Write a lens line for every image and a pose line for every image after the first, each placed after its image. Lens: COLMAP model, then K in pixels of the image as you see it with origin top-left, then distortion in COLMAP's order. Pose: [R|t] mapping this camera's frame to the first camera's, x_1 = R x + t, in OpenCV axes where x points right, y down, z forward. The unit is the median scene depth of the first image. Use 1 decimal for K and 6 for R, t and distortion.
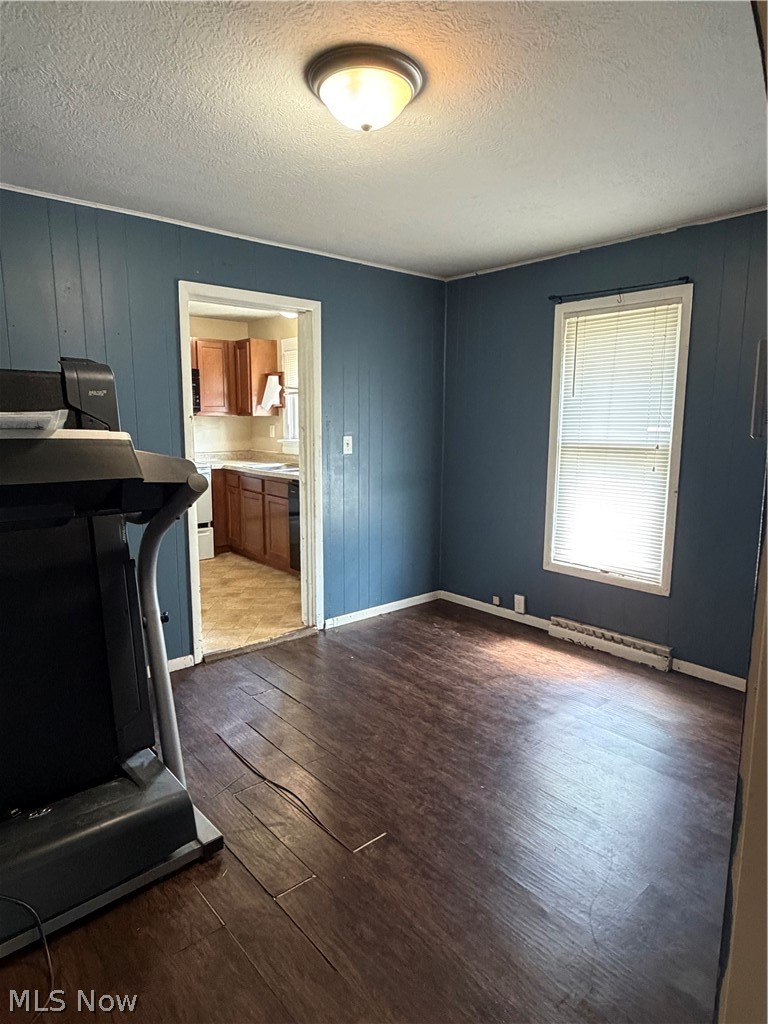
lens RADIAL K [[612.4, 0, 384.5], [0, 612.4, 519.6], [0, 0, 1]] dist [0.007824, 0.000330]
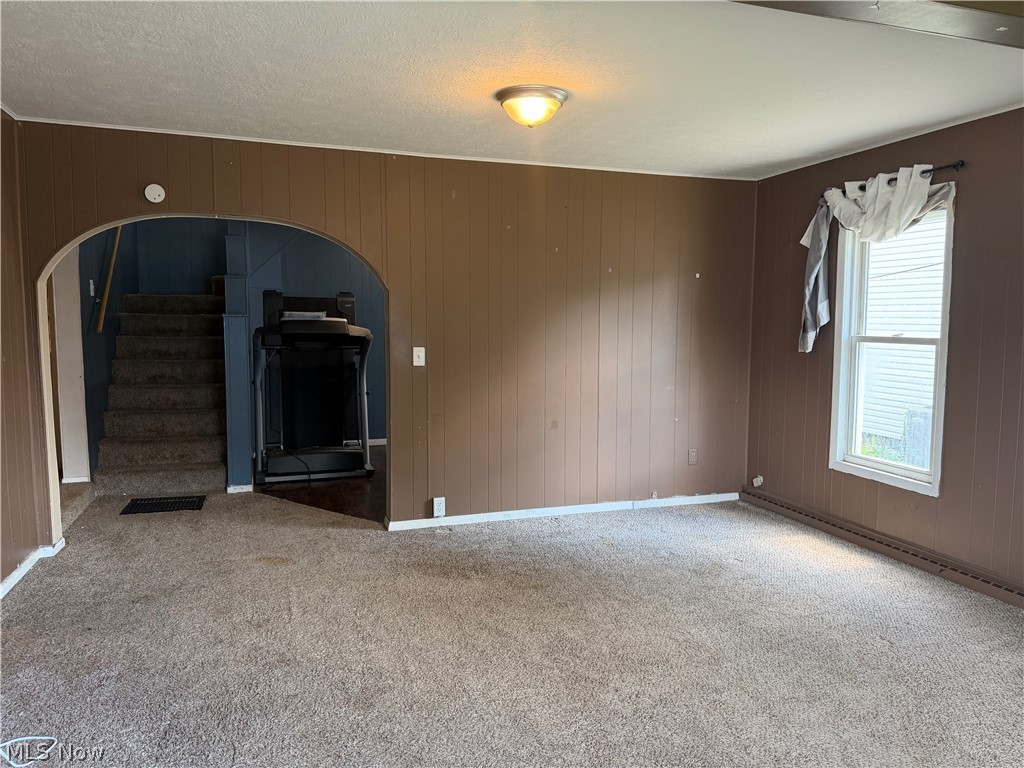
lens RADIAL K [[723.4, 0, 511.2], [0, 723.4, 381.5], [0, 0, 1]] dist [0.038339, -0.053315]
pose [[0.926393, 0.030072, -0.375356, 1.308097], [-0.057545, 0.996404, -0.062193, 0.264778], [0.372136, 0.079215, 0.924792, -1.544357]]
